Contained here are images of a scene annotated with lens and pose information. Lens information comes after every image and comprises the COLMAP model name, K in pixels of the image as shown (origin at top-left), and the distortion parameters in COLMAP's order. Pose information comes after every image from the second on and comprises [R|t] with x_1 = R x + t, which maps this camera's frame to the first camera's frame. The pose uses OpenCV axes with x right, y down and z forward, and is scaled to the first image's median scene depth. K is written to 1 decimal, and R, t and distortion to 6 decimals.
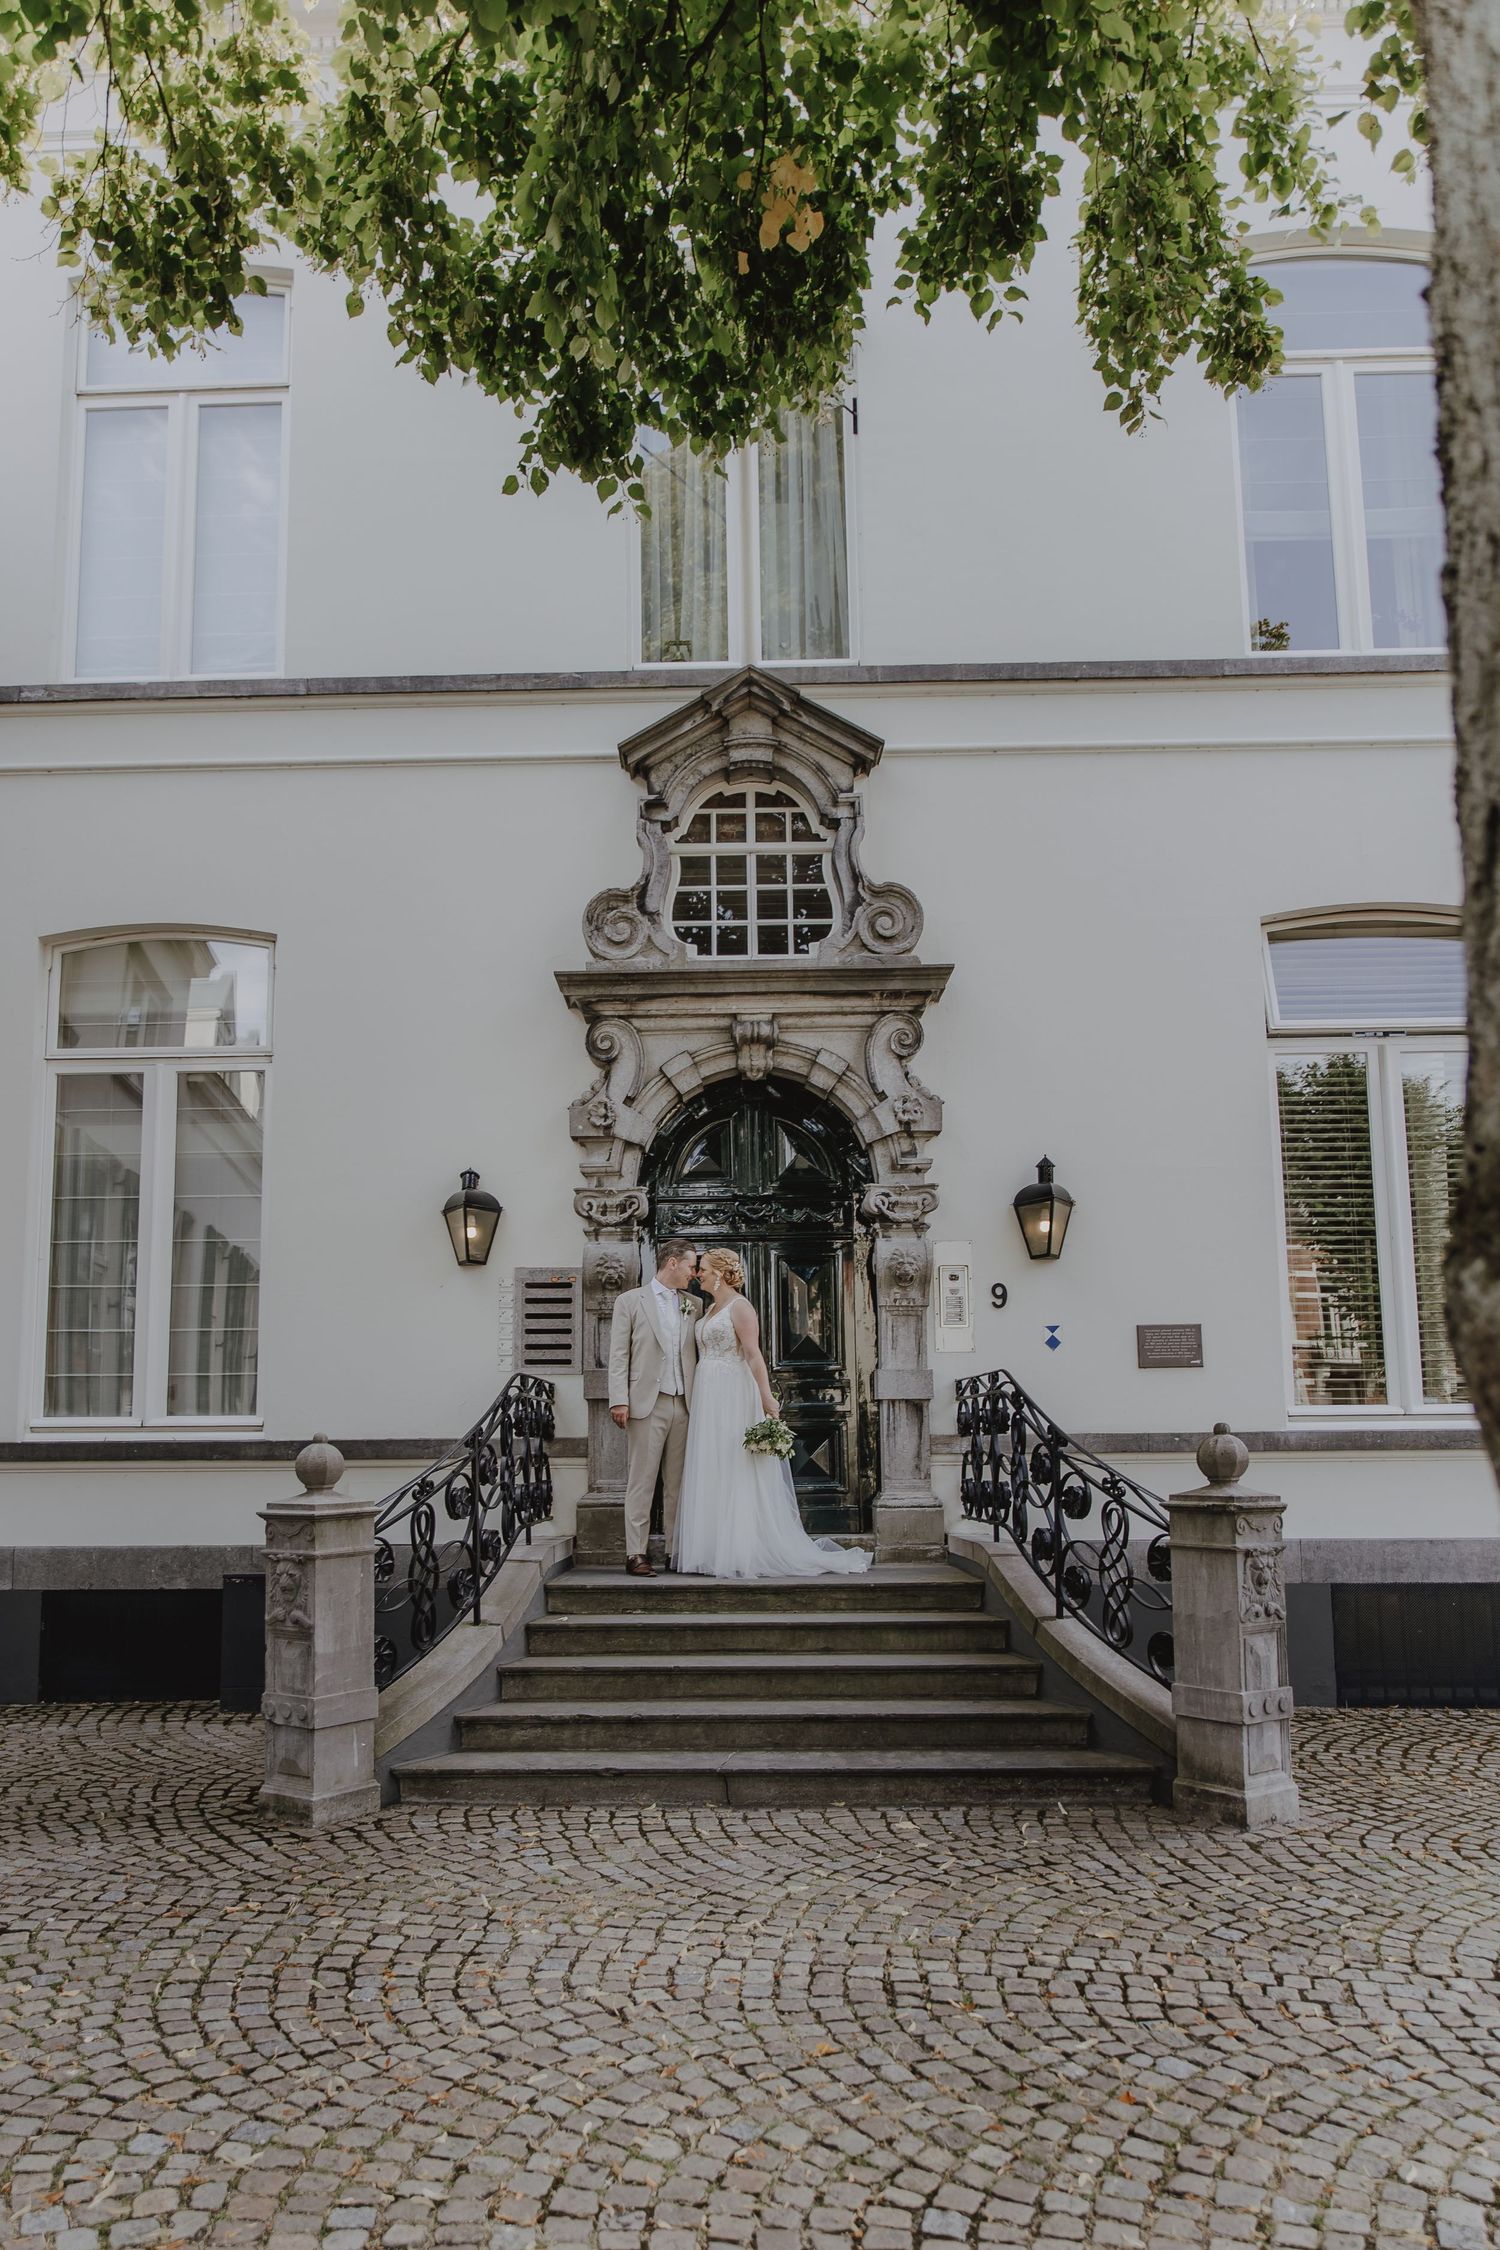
lens RADIAL K [[1667.0, 0, 750.0], [0, 1667.0, 1125.0], [0, 0, 1]] dist [0.013636, -0.001079]
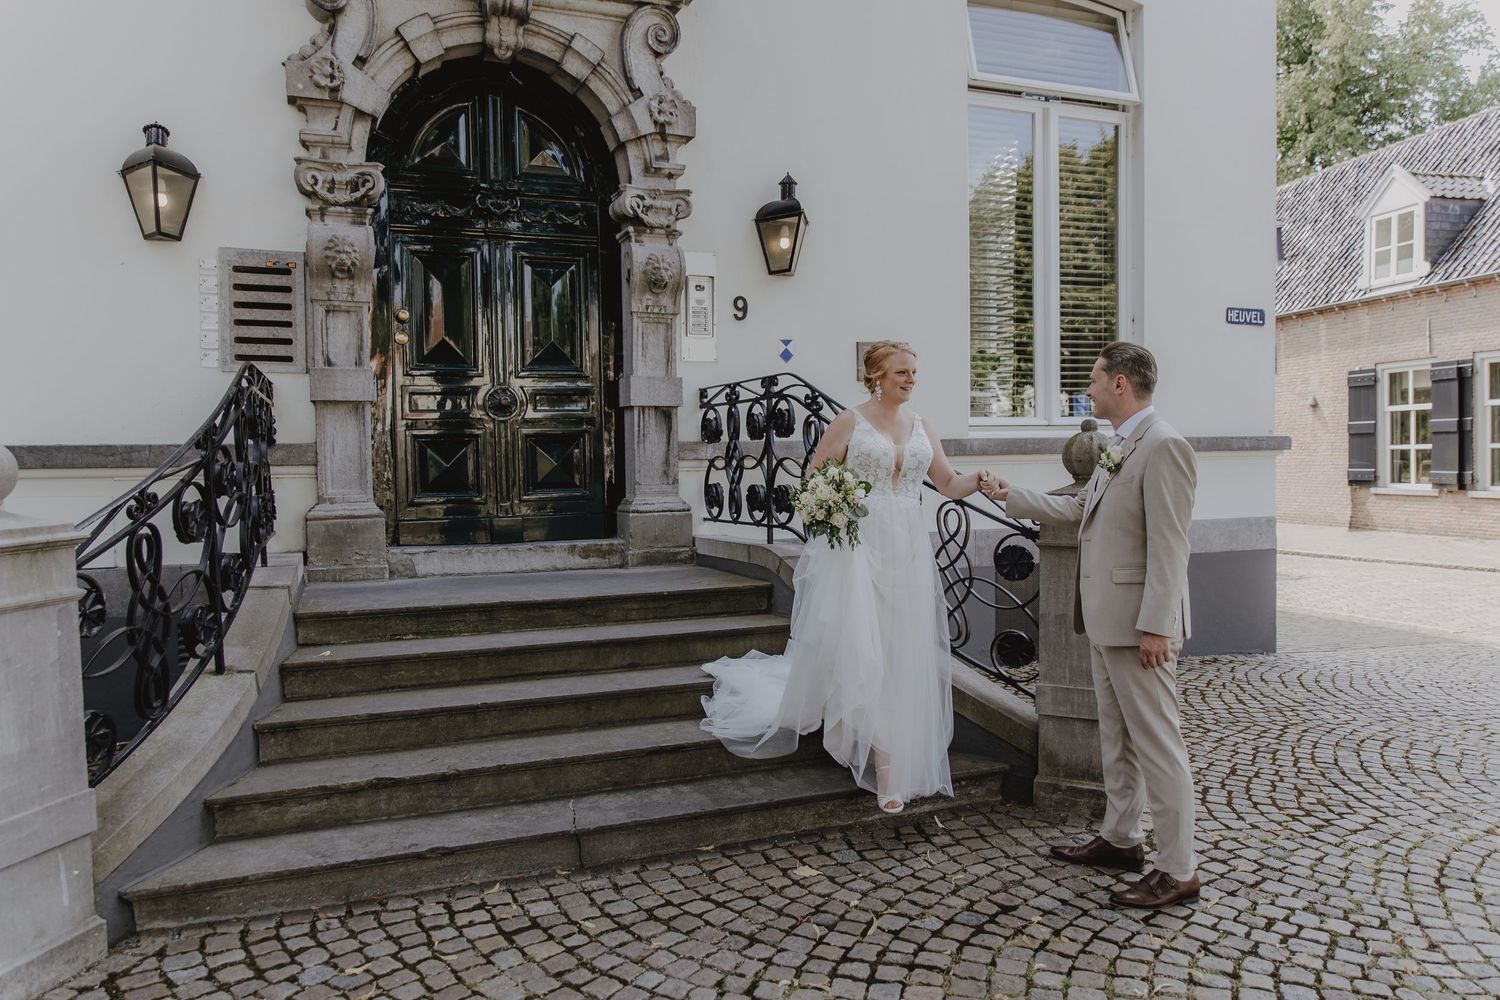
lens RADIAL K [[1098.4, 0, 748.8], [0, 1098.4, 454.8], [0, 0, 1]] dist [-0.006613, -0.007634]
pose [[0.924041, -0.004306, 0.382268, -0.112716], [-0.063630, 0.984256, 0.164897, 0.086118], [-0.376960, -0.176695, 0.909219, 0.399535]]
